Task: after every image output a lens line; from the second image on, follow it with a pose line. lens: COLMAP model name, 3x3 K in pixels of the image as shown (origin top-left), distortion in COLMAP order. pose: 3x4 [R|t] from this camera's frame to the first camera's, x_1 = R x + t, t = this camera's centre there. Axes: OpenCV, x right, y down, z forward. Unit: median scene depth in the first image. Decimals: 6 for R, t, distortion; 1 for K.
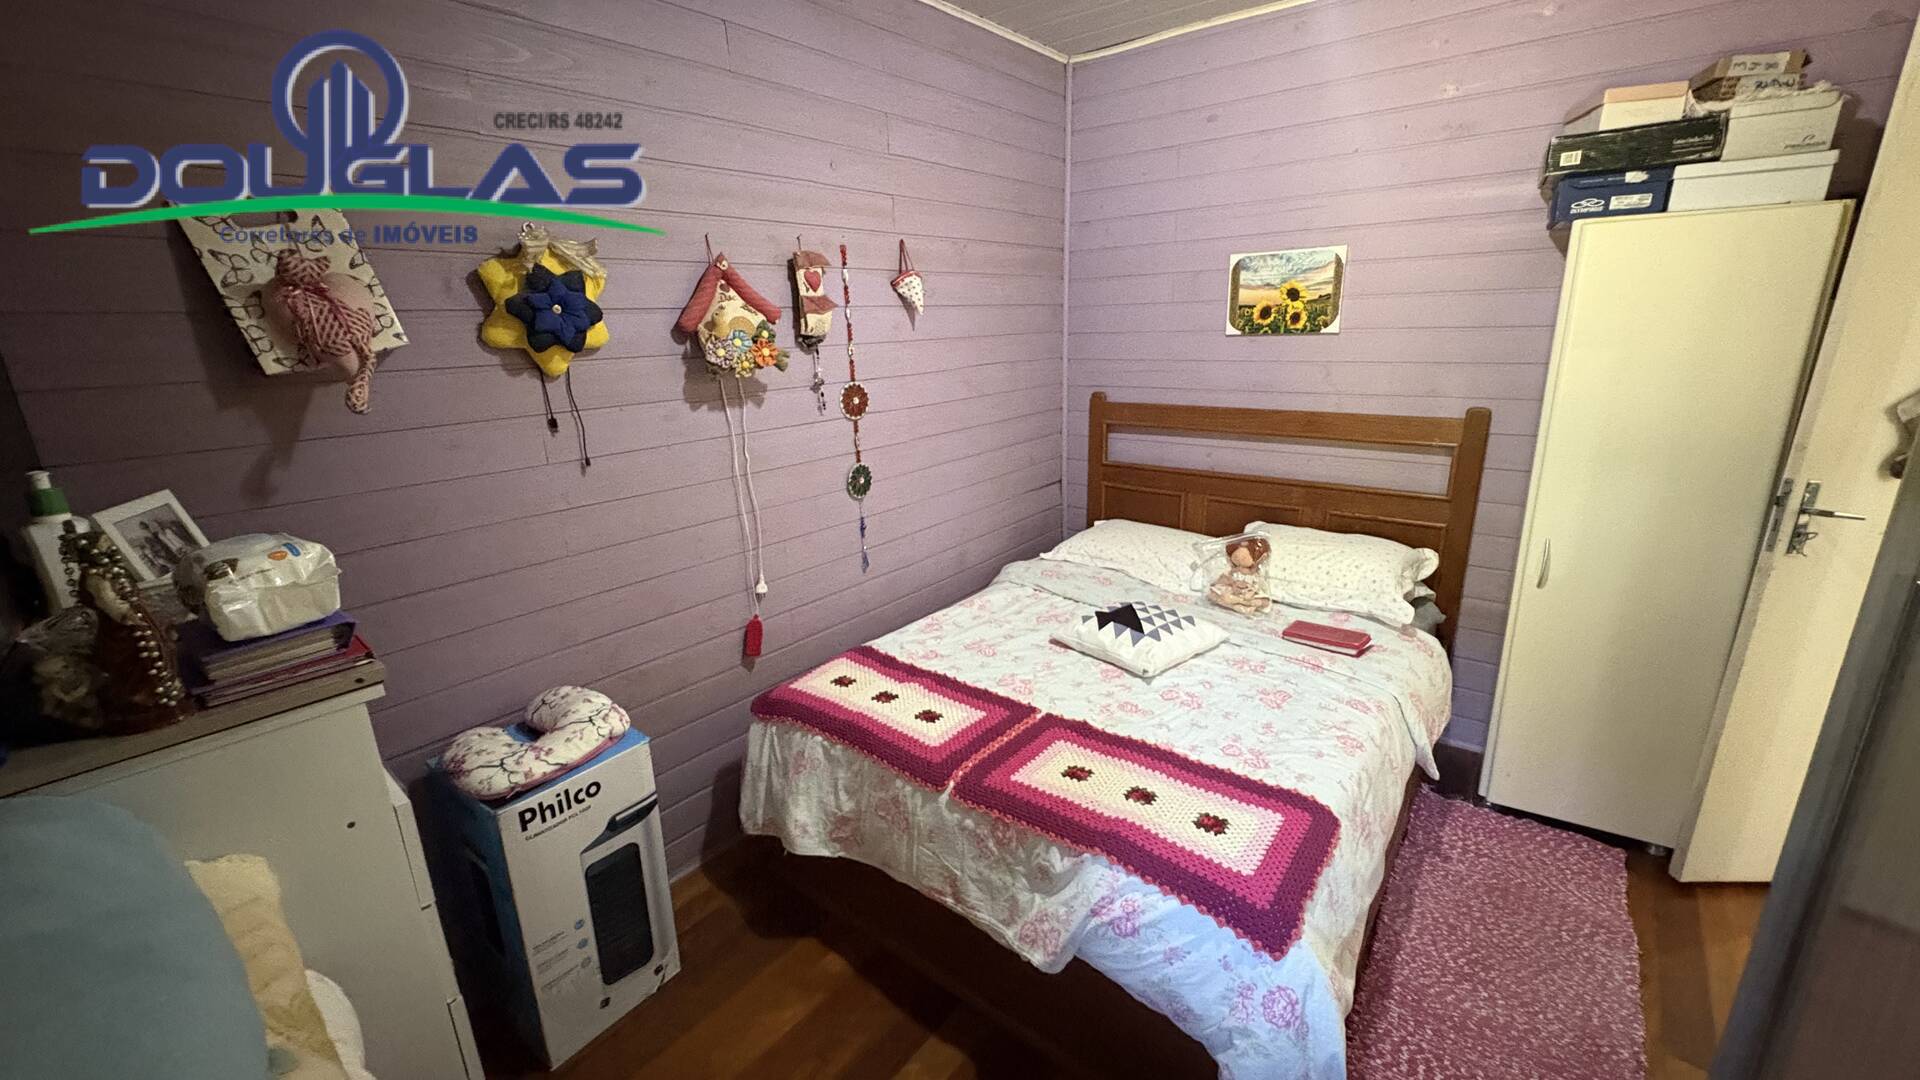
lens RADIAL K [[765.6, 0, 954.2], [0, 765.6, 539.7], [0, 0, 1]] dist [-0.000152, 0.000862]
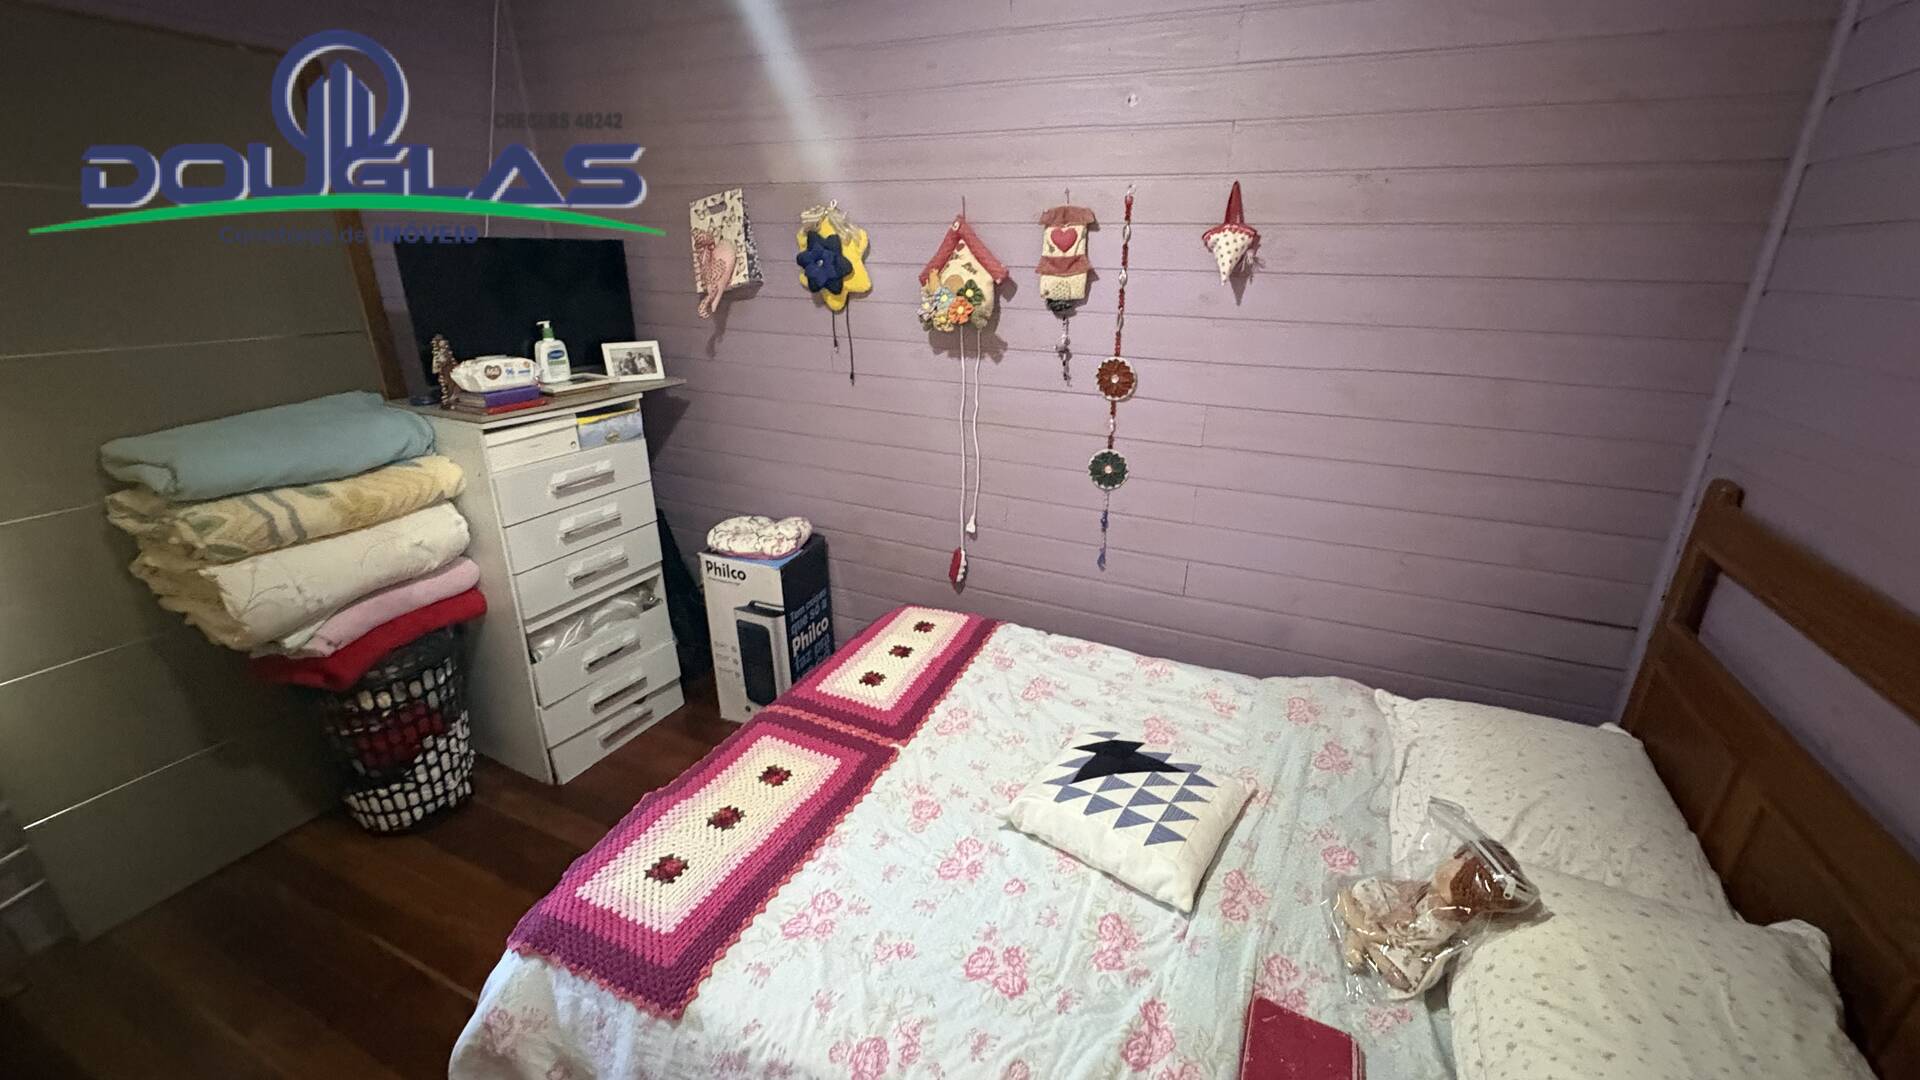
lens RADIAL K [[765.6, 0, 961.0], [0, 765.6, 535.5], [0, 0, 1]] dist [-0.000152, 0.000862]
pose [[0.256387, 0.368417, -0.893608, 0.740006], [-0.291138, 0.911010, 0.292061, -0.245457], [0.921686, 0.185282, 0.340831, 0.631563]]
